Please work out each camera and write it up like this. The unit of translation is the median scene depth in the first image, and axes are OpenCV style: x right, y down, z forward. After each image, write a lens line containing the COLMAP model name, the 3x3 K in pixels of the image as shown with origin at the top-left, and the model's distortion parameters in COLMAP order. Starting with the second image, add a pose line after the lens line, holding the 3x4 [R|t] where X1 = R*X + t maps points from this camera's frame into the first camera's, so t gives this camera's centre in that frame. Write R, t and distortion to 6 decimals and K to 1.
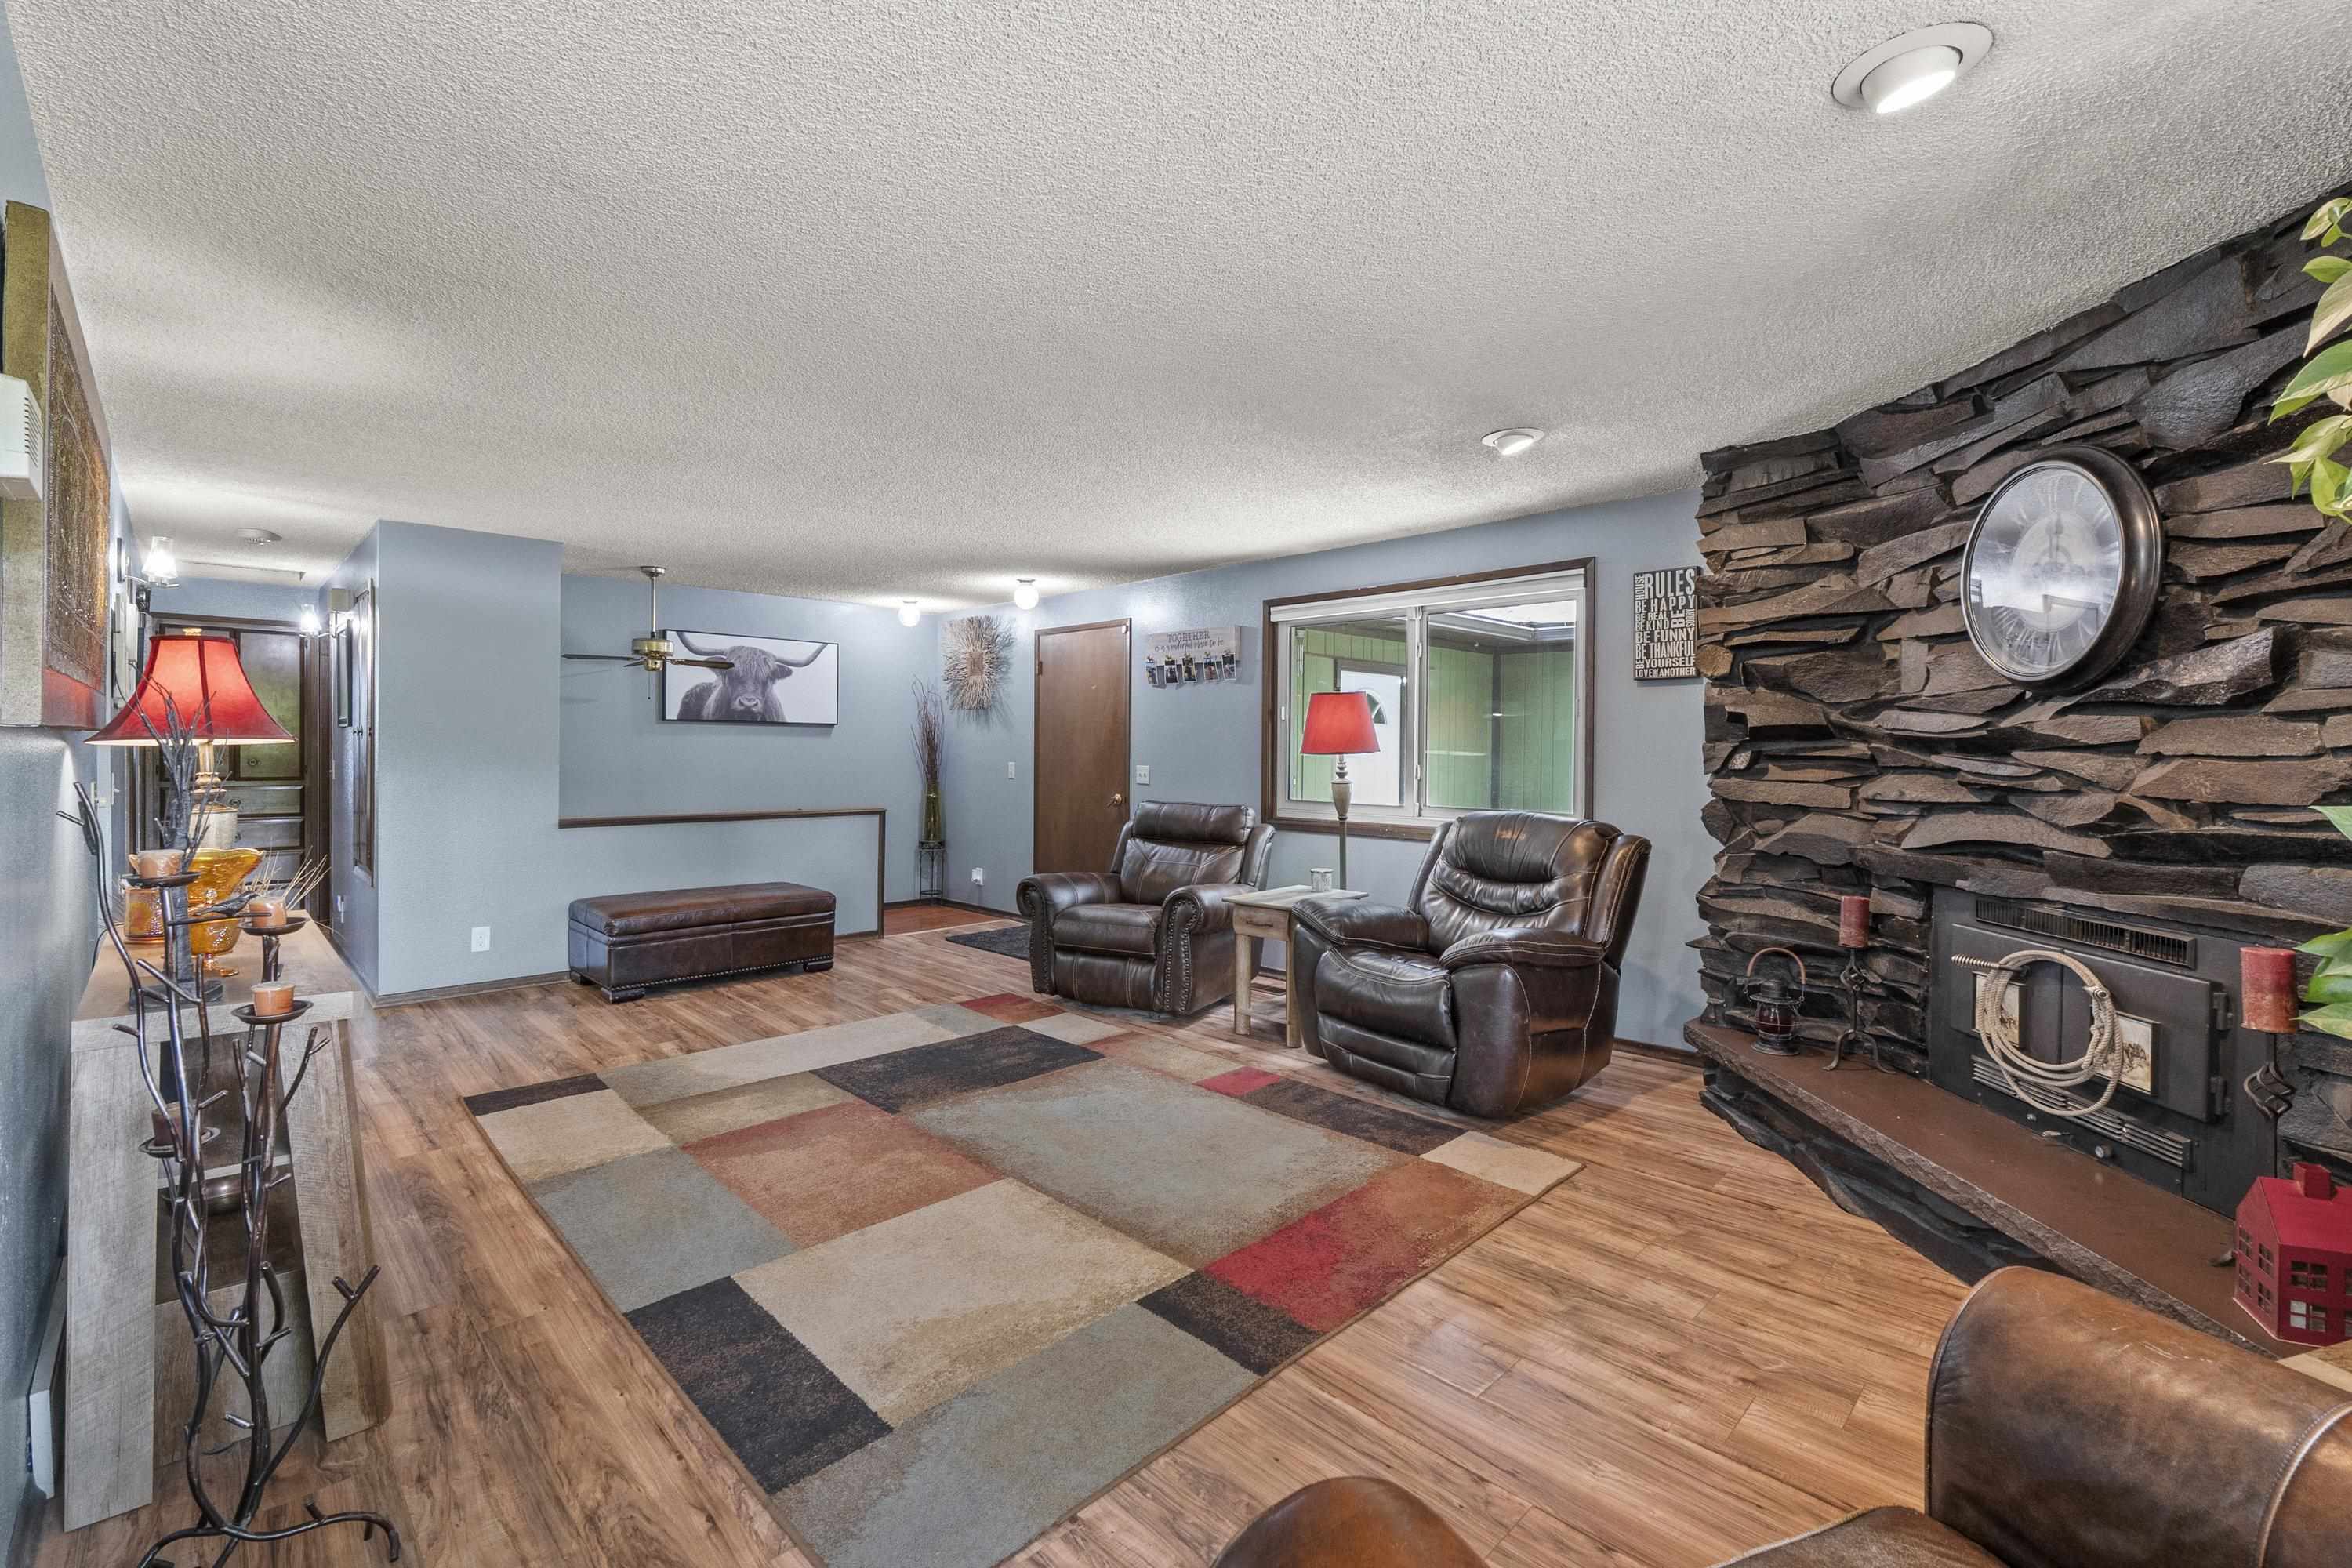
lens RADIAL K [[1012.7, 0, 1181.7], [0, 1012.7, 746.9], [0, 0, 1]] dist [0.000690, 0.000010]
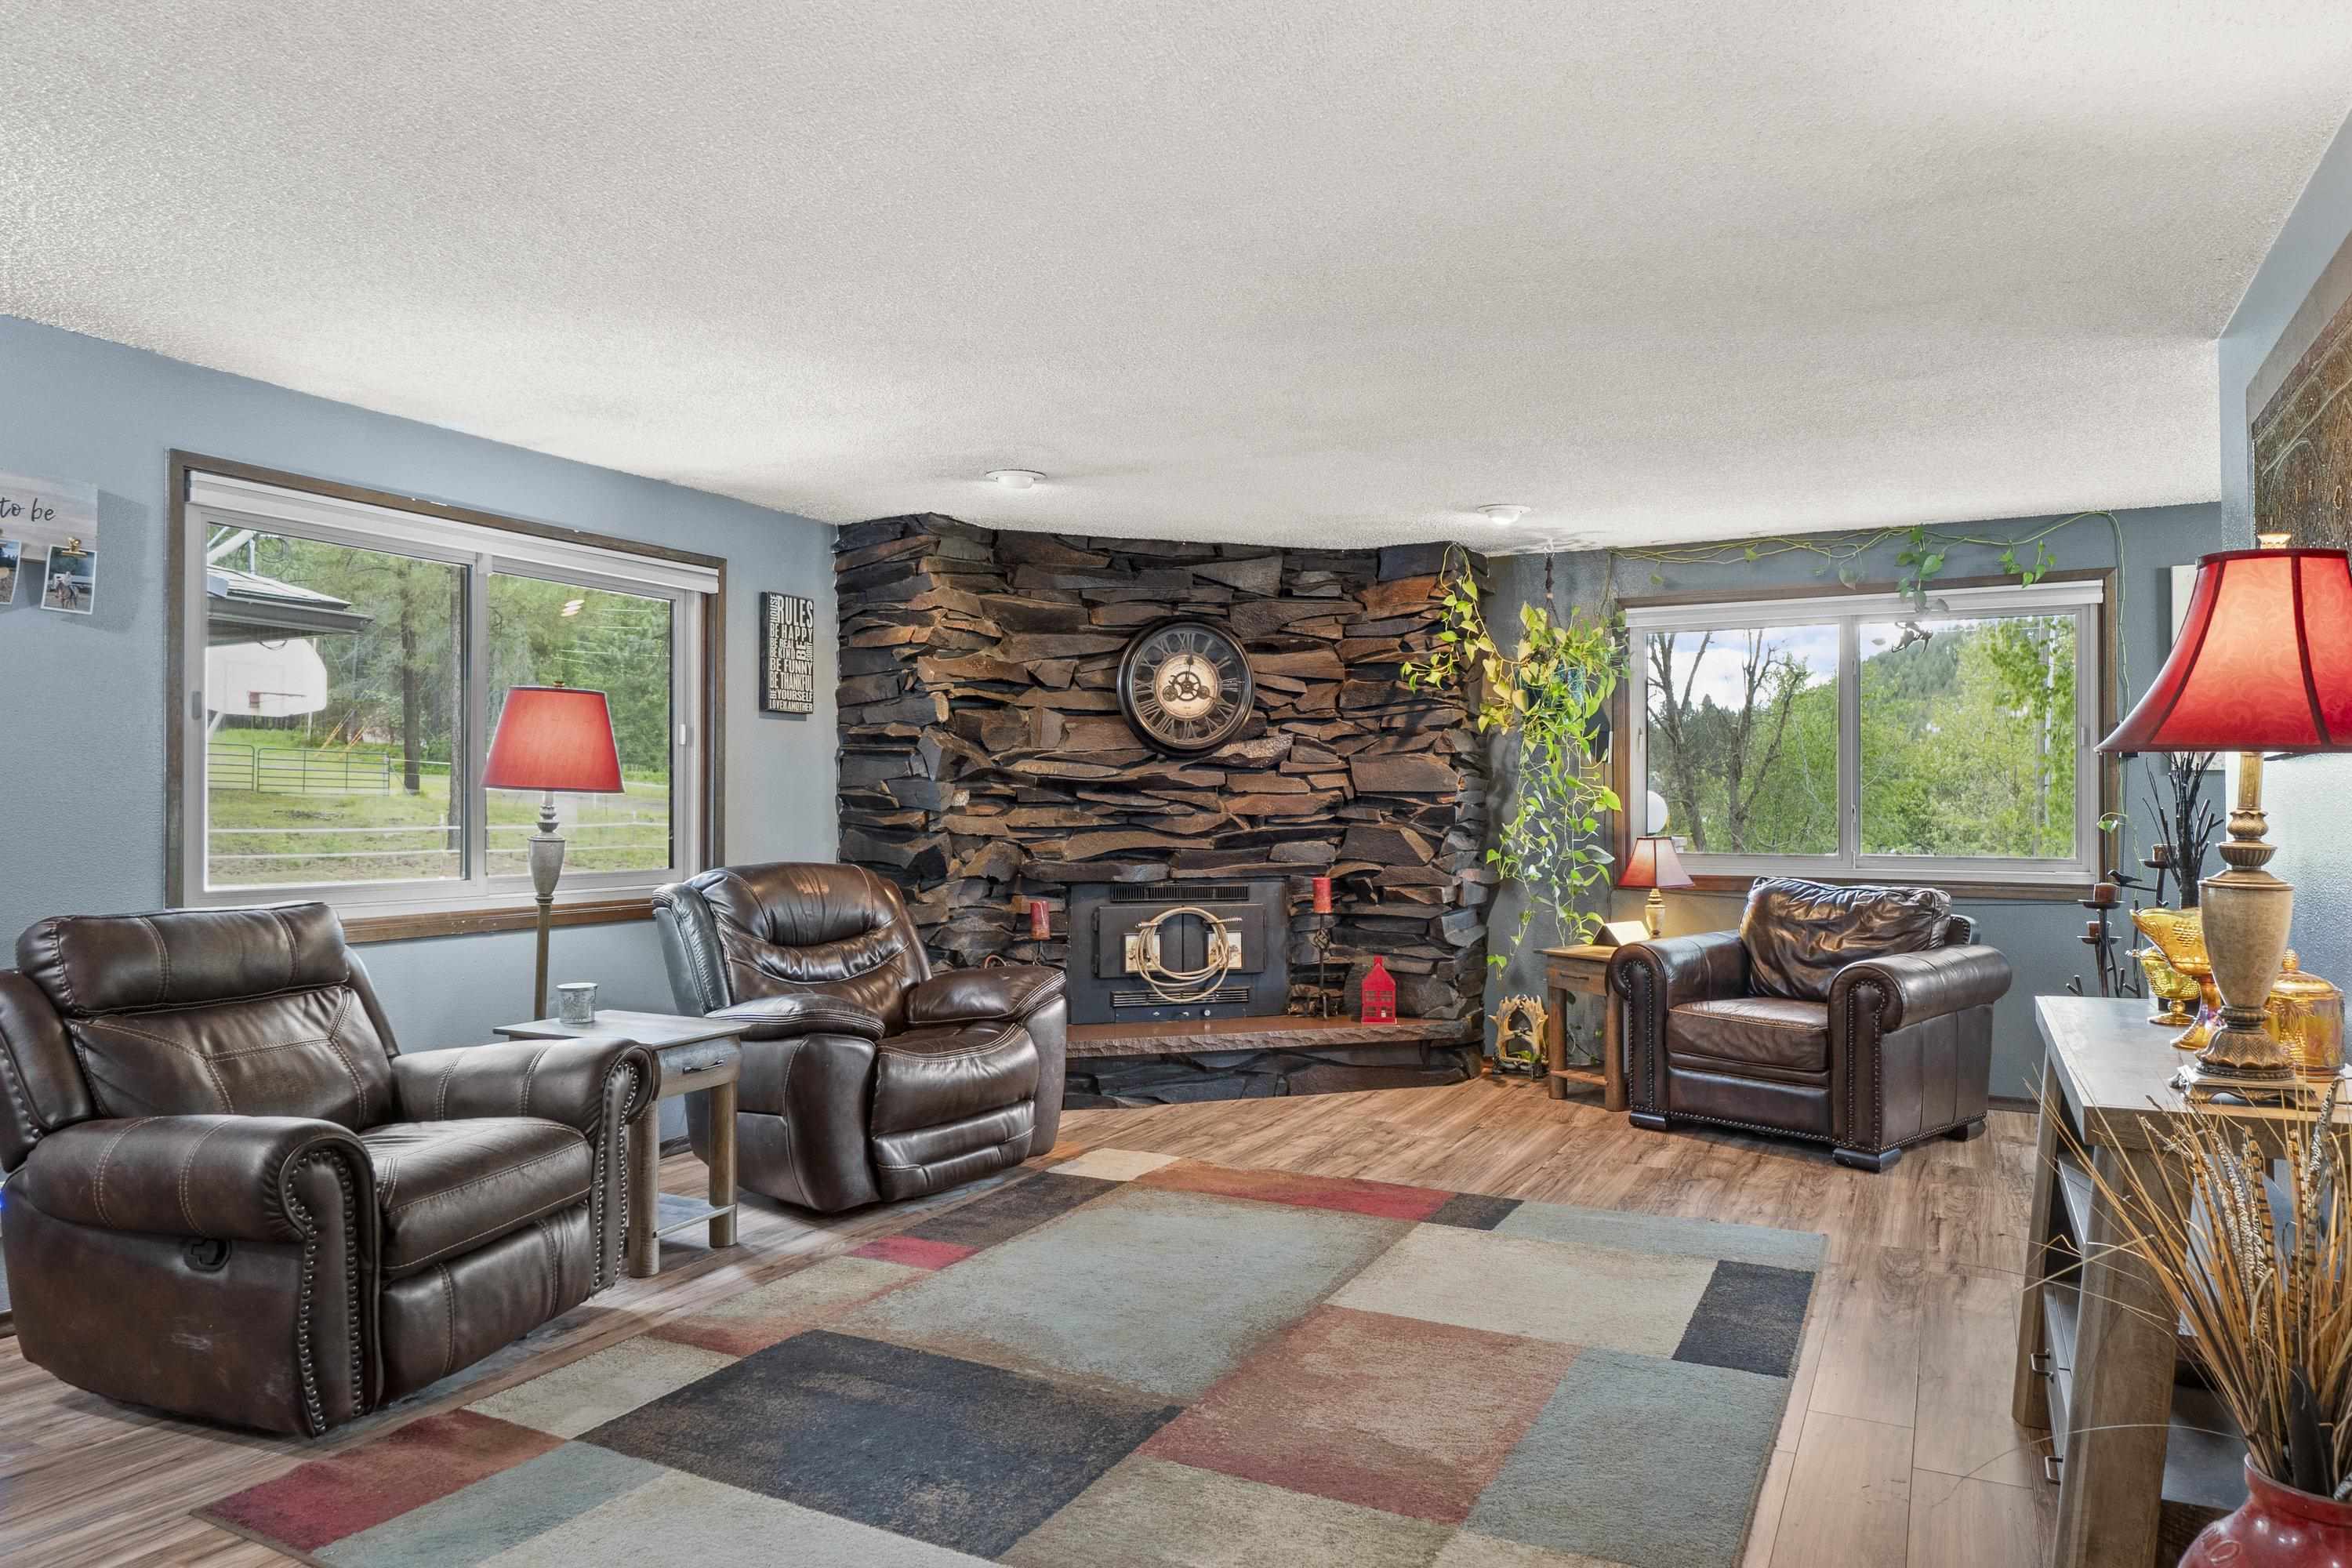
lens RADIAL K [[1467.0, 0, 1178.0], [0, 1467.0, 796.0], [0, 0, 1]] dist [-0.009928, -0.001051]
pose [[-0.296296, 0.001784, 0.955095, -1.104752], [-0.002549, 0.999993, -0.002658, 0.014639], [-0.955093, -0.003222, -0.296289, 1.275407]]
